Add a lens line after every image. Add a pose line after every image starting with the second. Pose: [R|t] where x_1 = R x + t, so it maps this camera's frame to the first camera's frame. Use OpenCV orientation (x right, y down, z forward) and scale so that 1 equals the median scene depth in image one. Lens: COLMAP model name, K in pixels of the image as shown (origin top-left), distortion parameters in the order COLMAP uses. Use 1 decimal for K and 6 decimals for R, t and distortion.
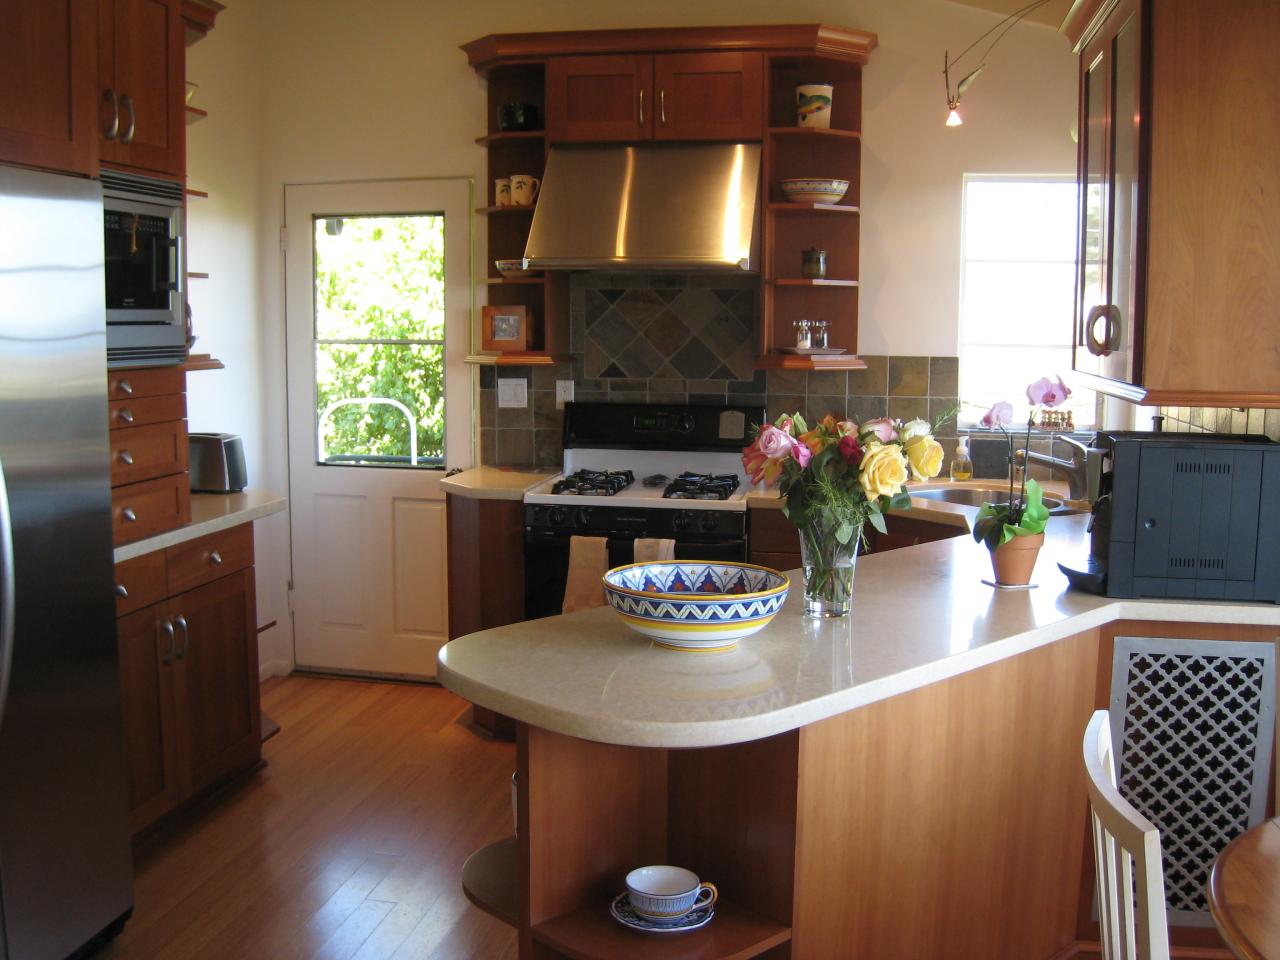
lens RADIAL K [[1316.1, 0, 641.2], [0, 1316.1, 483.4], [0, 0, 1]] dist [-0.128987, 0.000000]
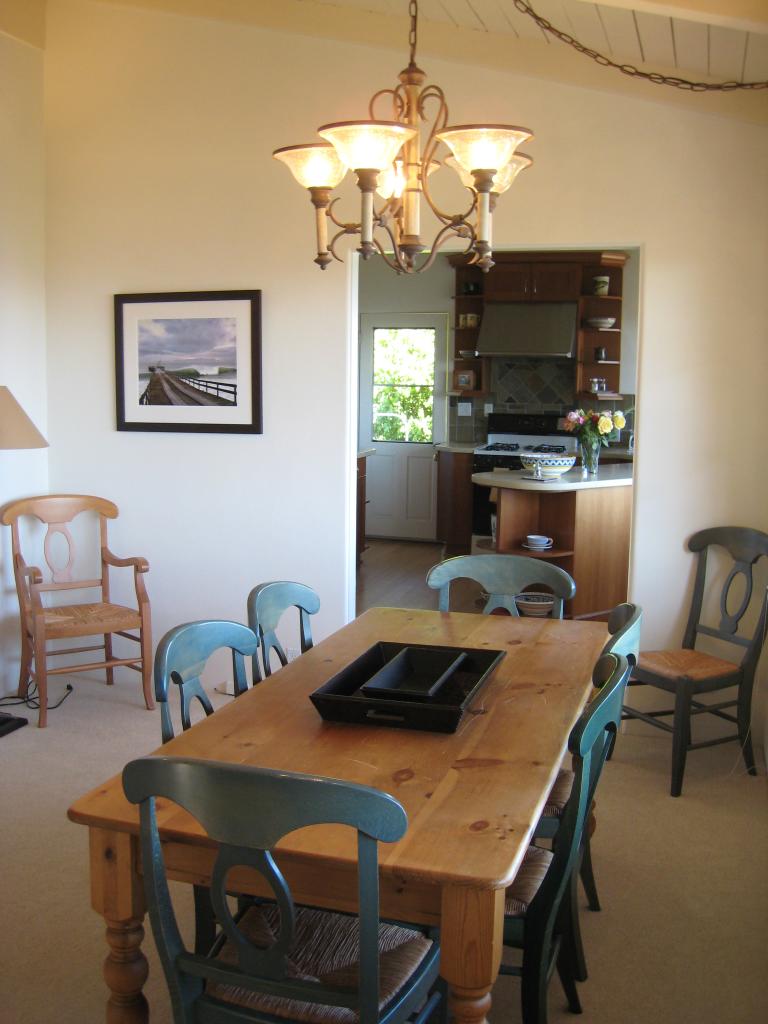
lens RADIAL K [[1052.9, 0, 375.5], [0, 1052.9, 508.3], [0, 0, 1]] dist [-0.128987, 0.000000]
pose [[0.993174, 0.021659, -0.114610, -0.042754], [-0.021115, 0.999759, 0.005959, 0.098713], [0.114712, -0.003499, 0.993393, -0.848940]]
